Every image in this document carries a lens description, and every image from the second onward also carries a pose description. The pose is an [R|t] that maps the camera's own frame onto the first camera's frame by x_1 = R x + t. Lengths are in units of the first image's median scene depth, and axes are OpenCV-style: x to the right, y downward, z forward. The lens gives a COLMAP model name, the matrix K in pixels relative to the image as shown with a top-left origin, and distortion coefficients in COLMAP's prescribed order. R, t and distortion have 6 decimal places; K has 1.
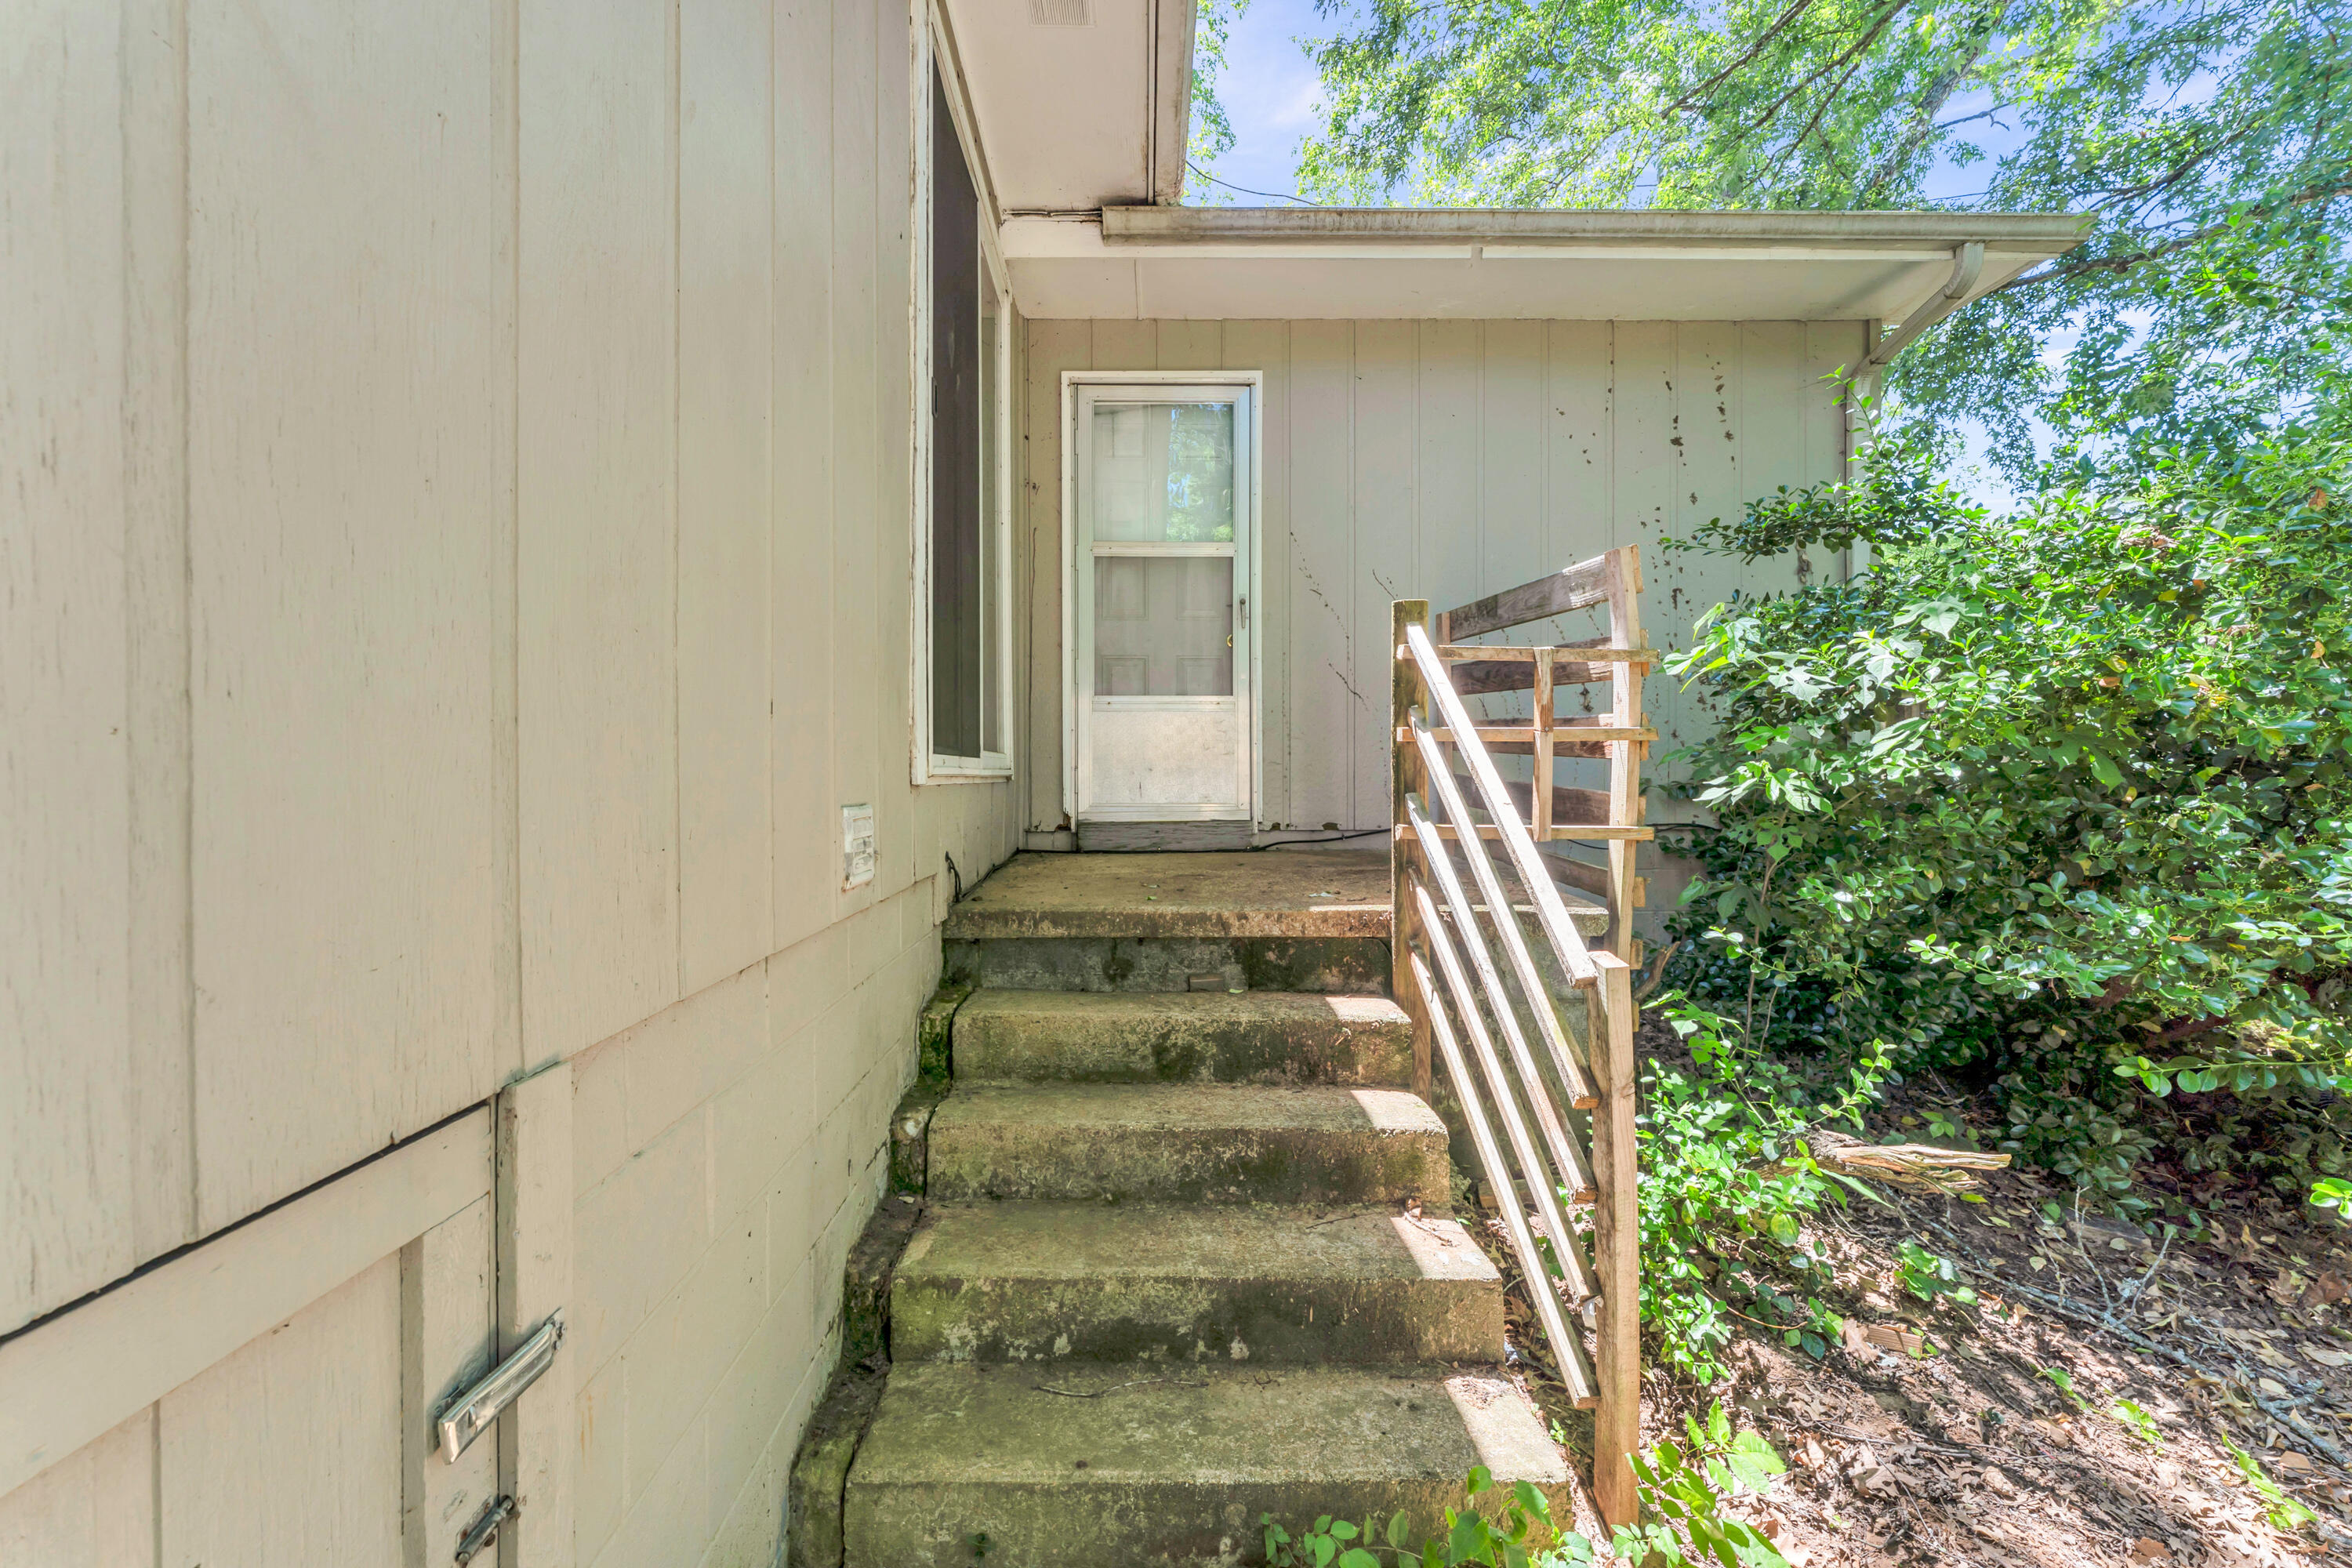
lens RADIAL K [[966.7, 0, 1170.7], [0, 966.7, 778.8], [0, 0, 1]] dist [-0.002482, 0.000547]
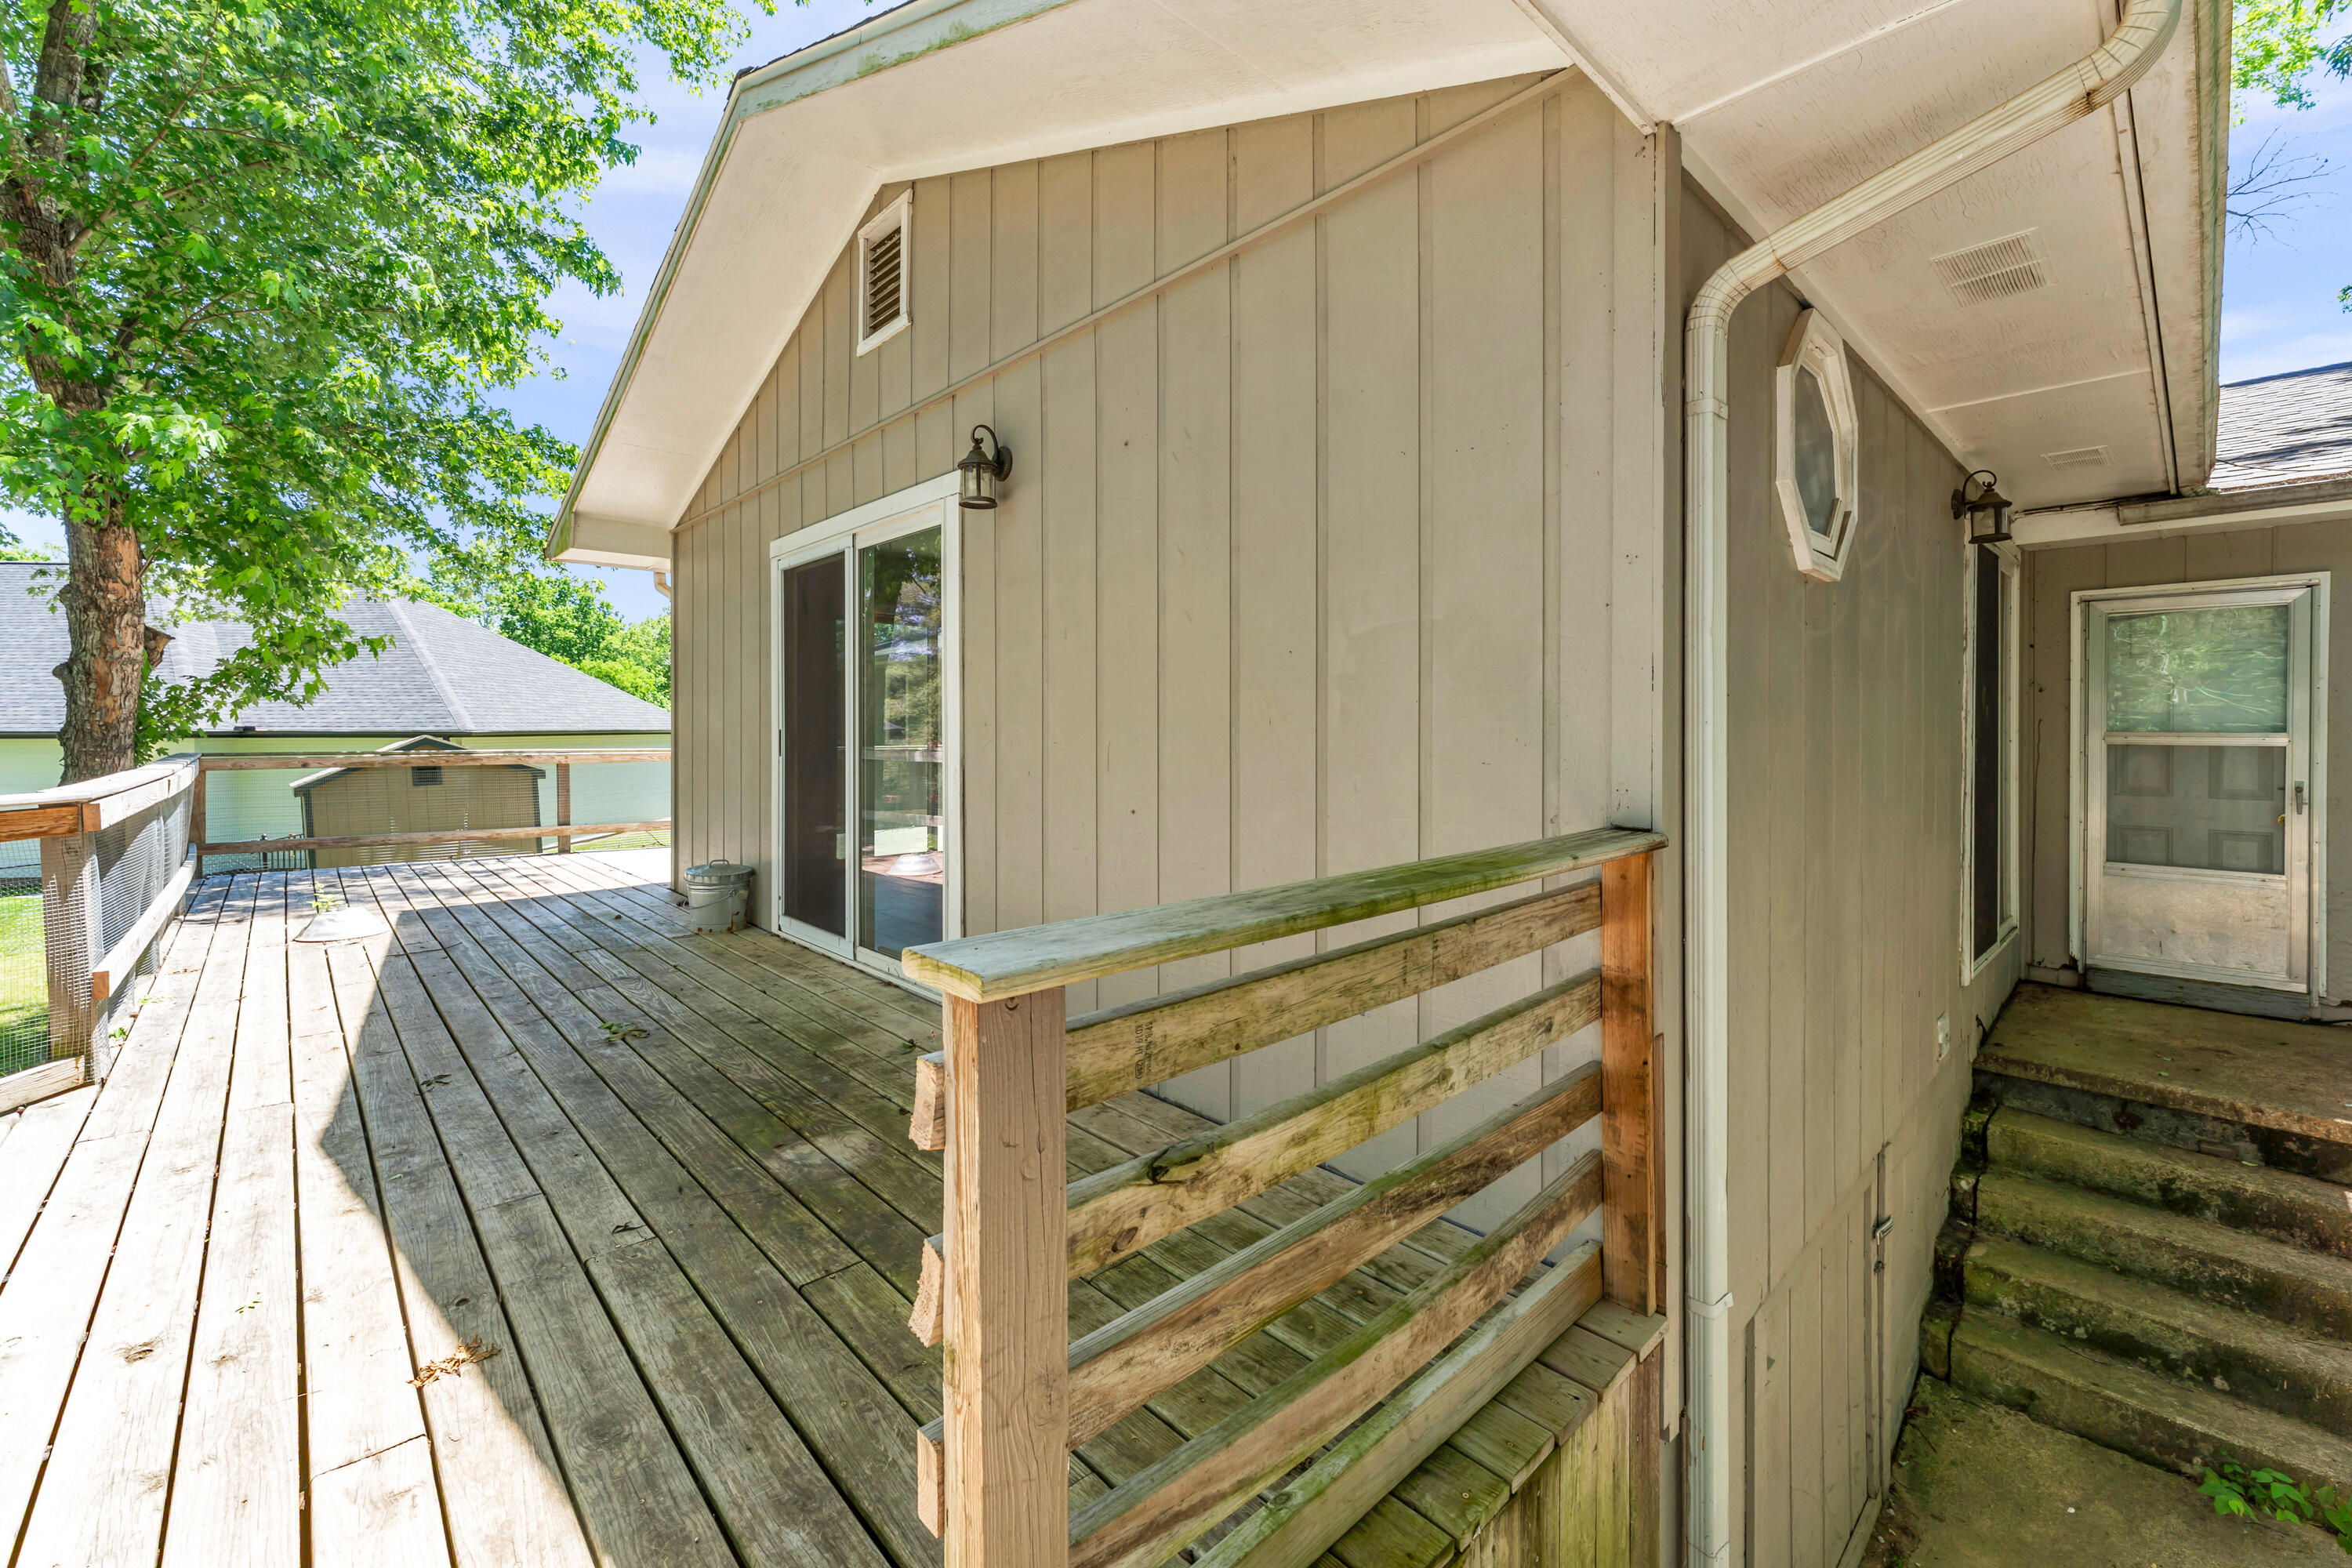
lens RADIAL K [[966.7, 0, 1159.9], [0, 966.7, 736.0], [0, 0, 1]] dist [-0.002482, 0.000547]
pose [[0.658873, 0.005991, -0.752230, 0.082781], [-0.008078, 0.999967, 0.000888, -0.415476], [0.752210, 0.005492, 0.658900, -1.178348]]
